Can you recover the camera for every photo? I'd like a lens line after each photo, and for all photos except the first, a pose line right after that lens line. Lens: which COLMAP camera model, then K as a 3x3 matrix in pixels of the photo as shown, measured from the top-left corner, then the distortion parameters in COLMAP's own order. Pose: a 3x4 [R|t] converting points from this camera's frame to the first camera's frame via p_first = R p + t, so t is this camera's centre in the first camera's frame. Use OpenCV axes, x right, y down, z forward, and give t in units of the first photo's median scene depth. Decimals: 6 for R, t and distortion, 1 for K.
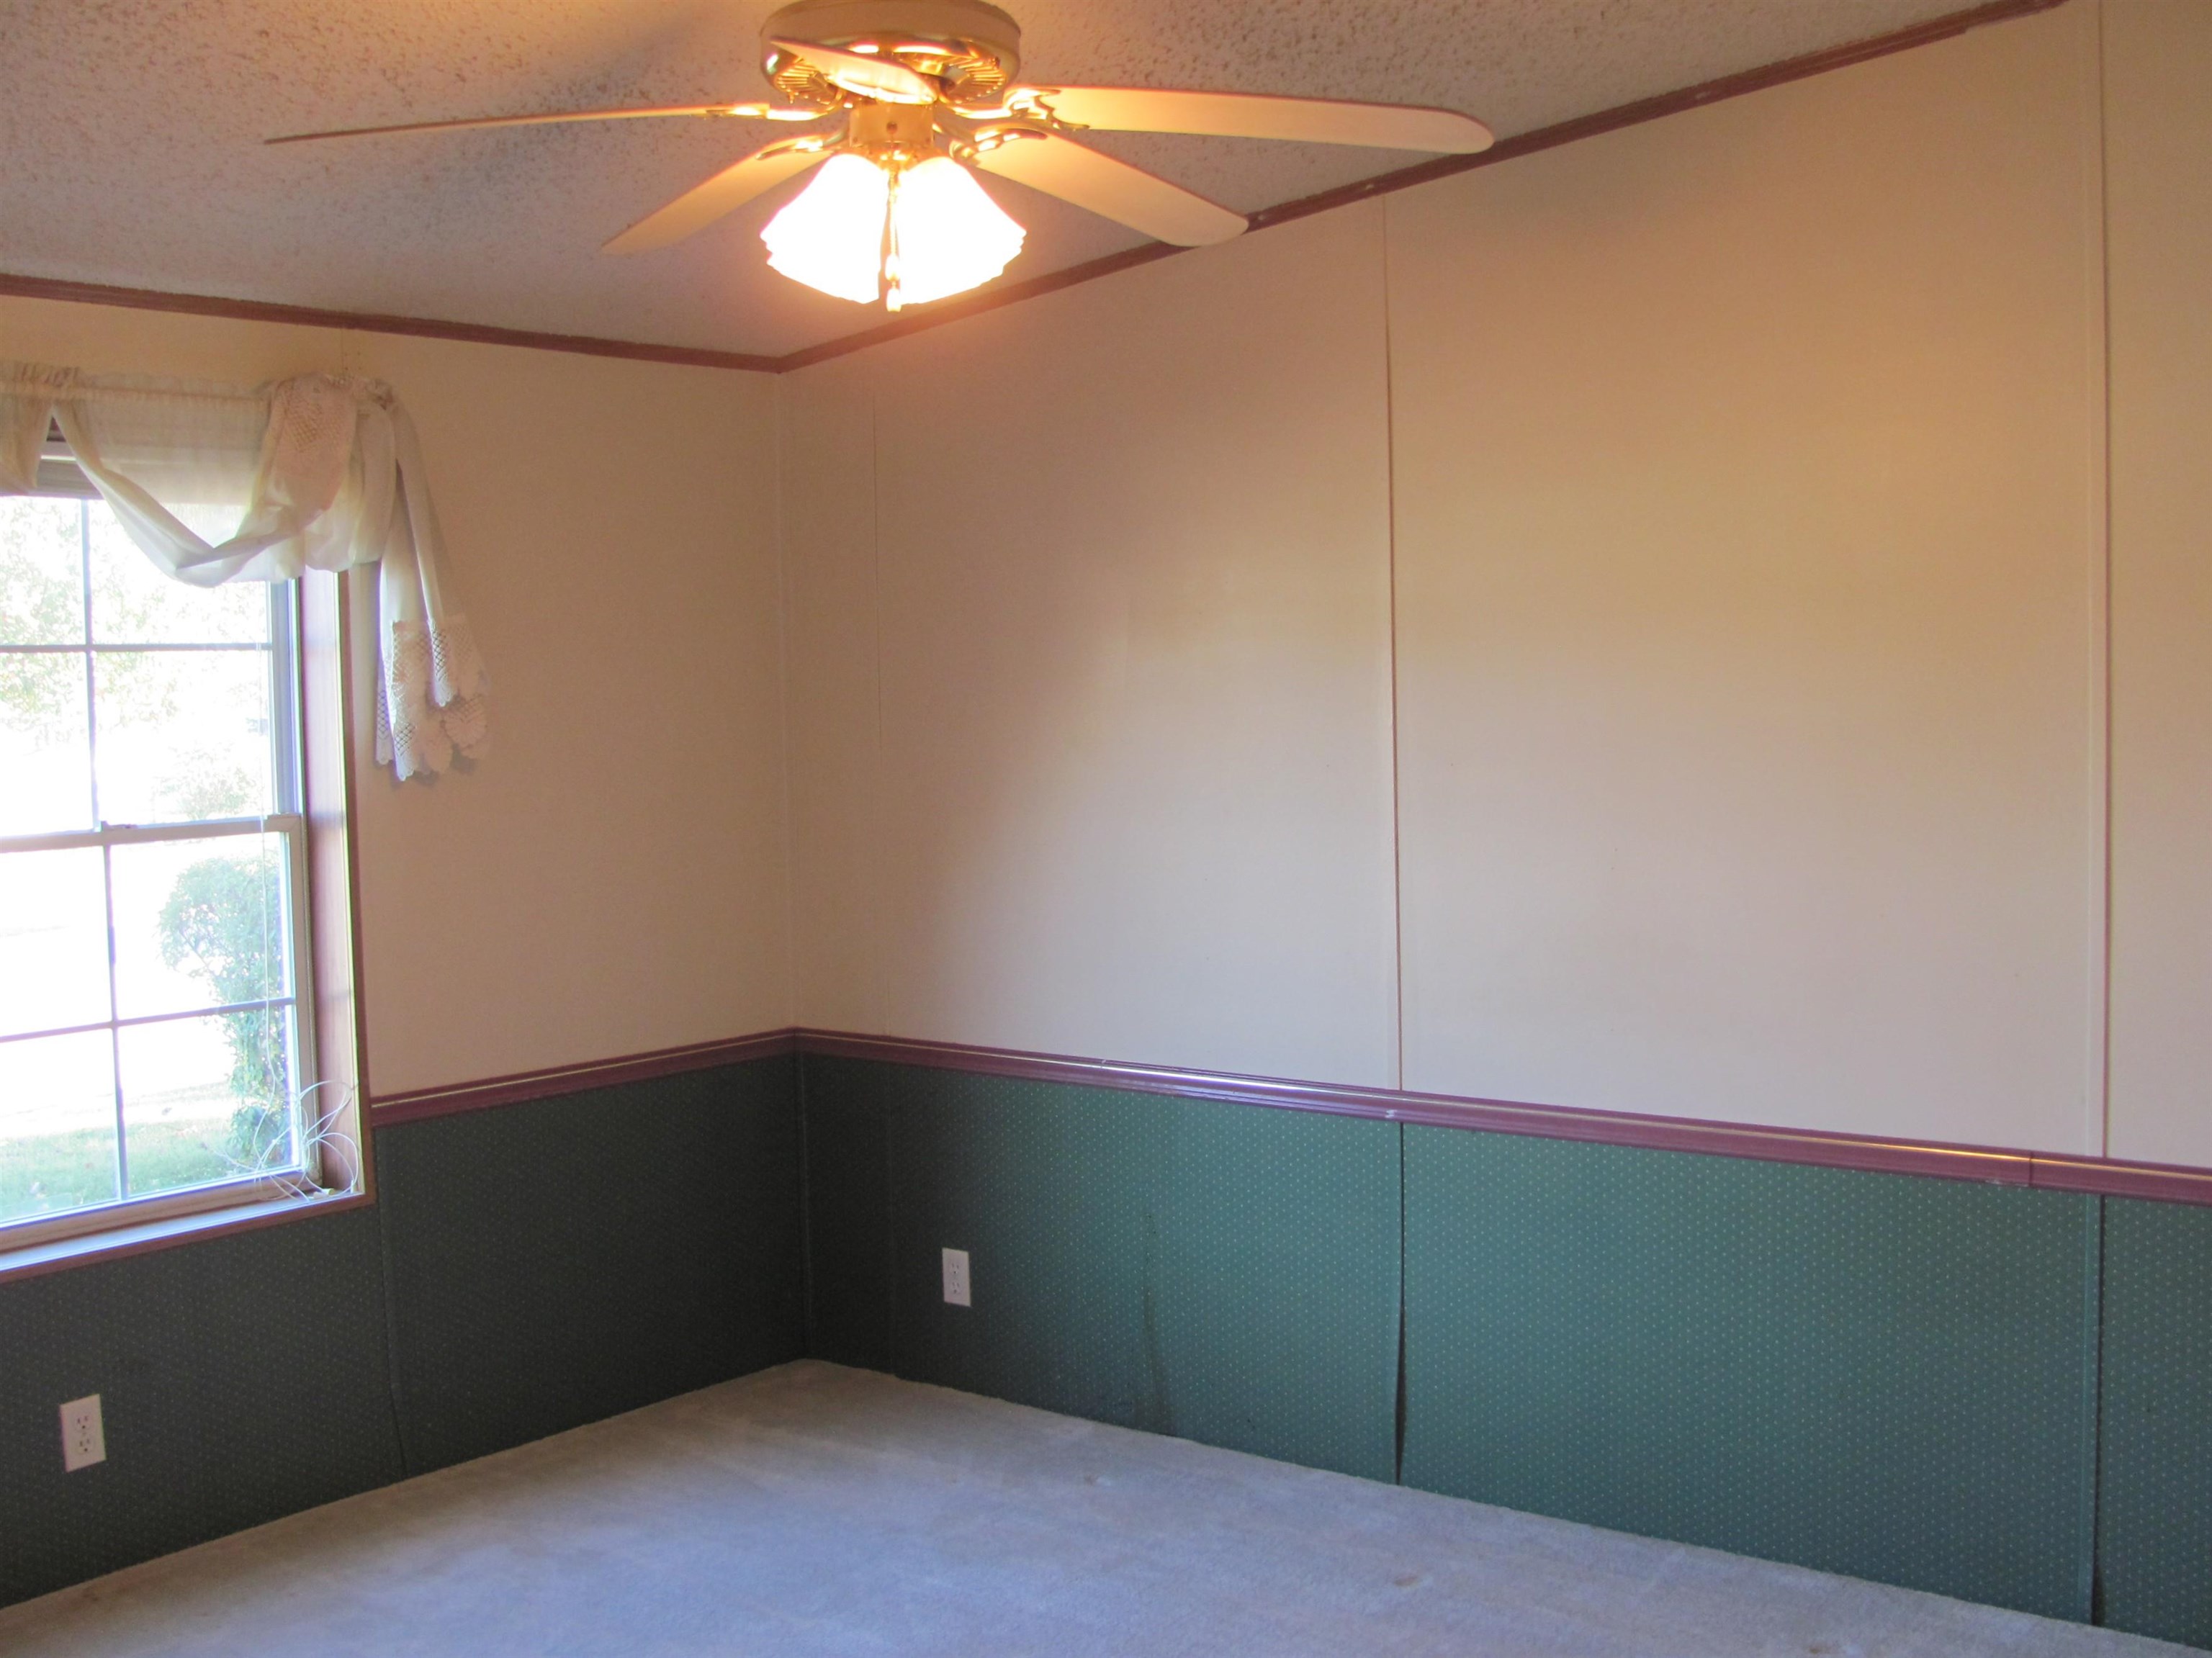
lens RADIAL K [[2443.0, 0, 1195.1], [0, 2443.0, 828.0], [0, 0, 1]] dist [-0.216373, 0.265888]
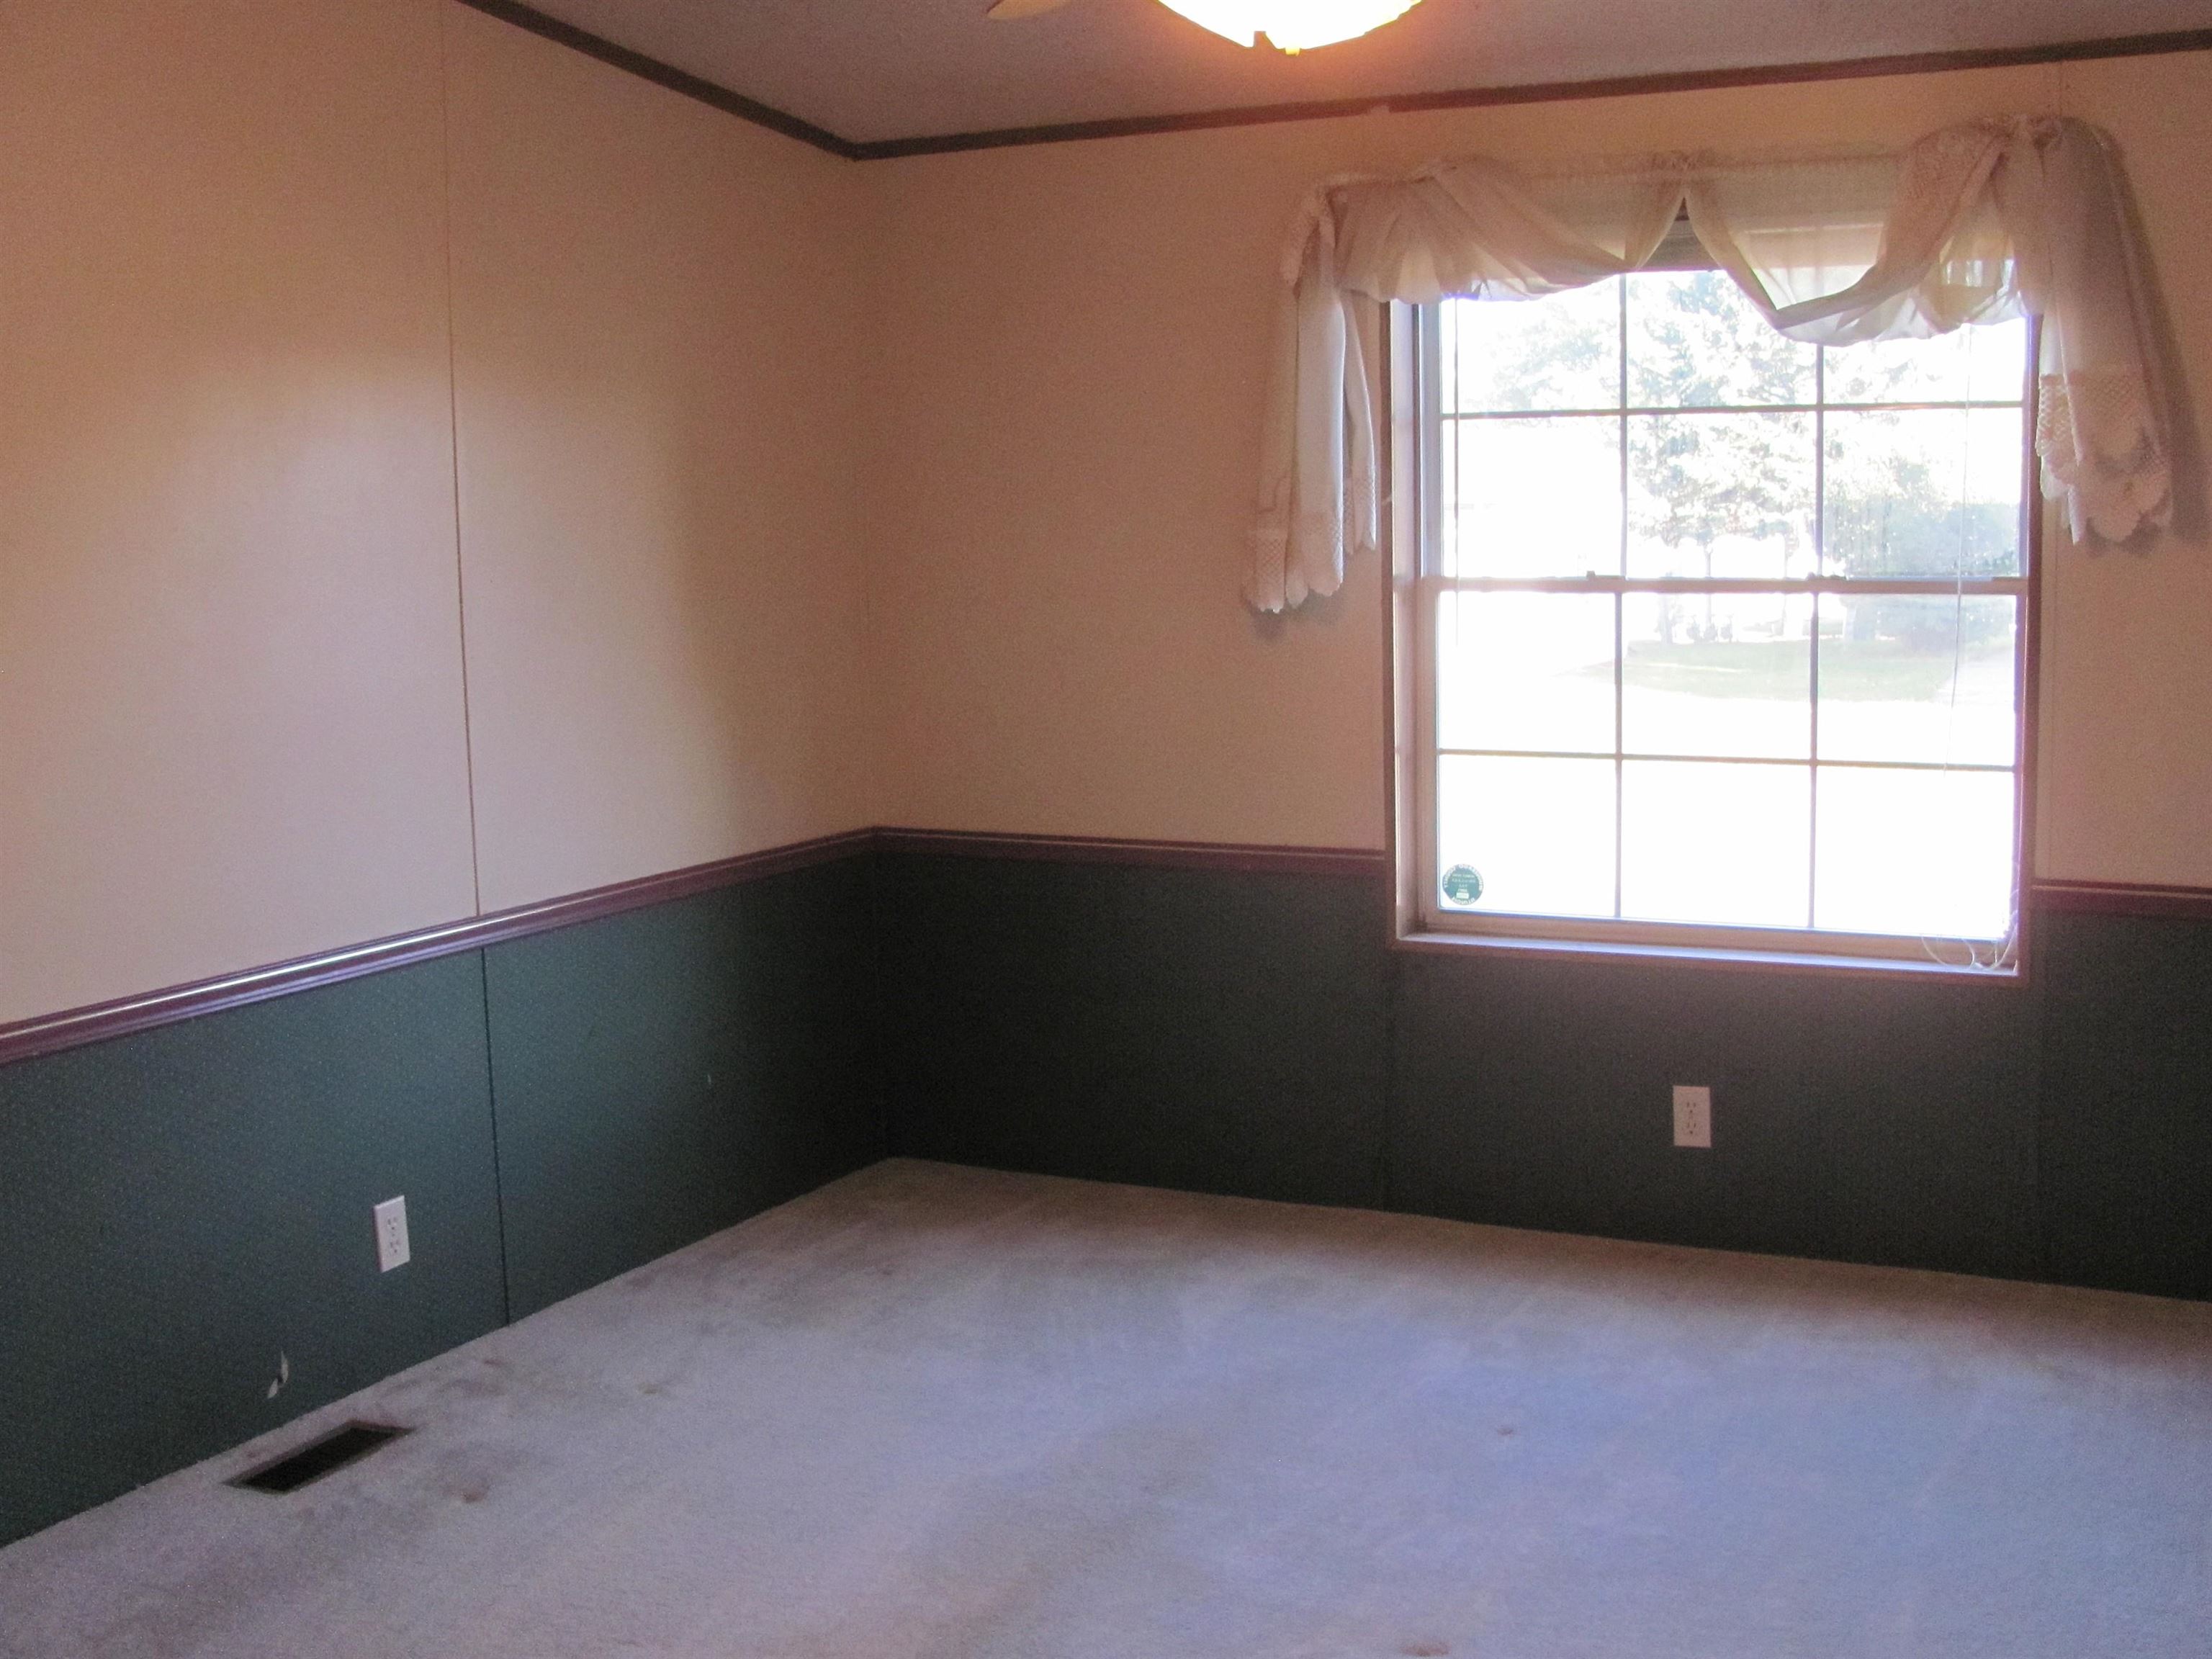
lens RADIAL K [[2495.1, 0, 1133.6], [0, 2495.1, 820.4], [0, 0, 1]] dist [-0.215306, 0.277585]
pose [[0.170763, 0.131826, -0.976454, 0.571946], [-0.052831, 0.990809, 0.124524, -0.012582], [0.983895, 0.030323, 0.176158, 0.498371]]
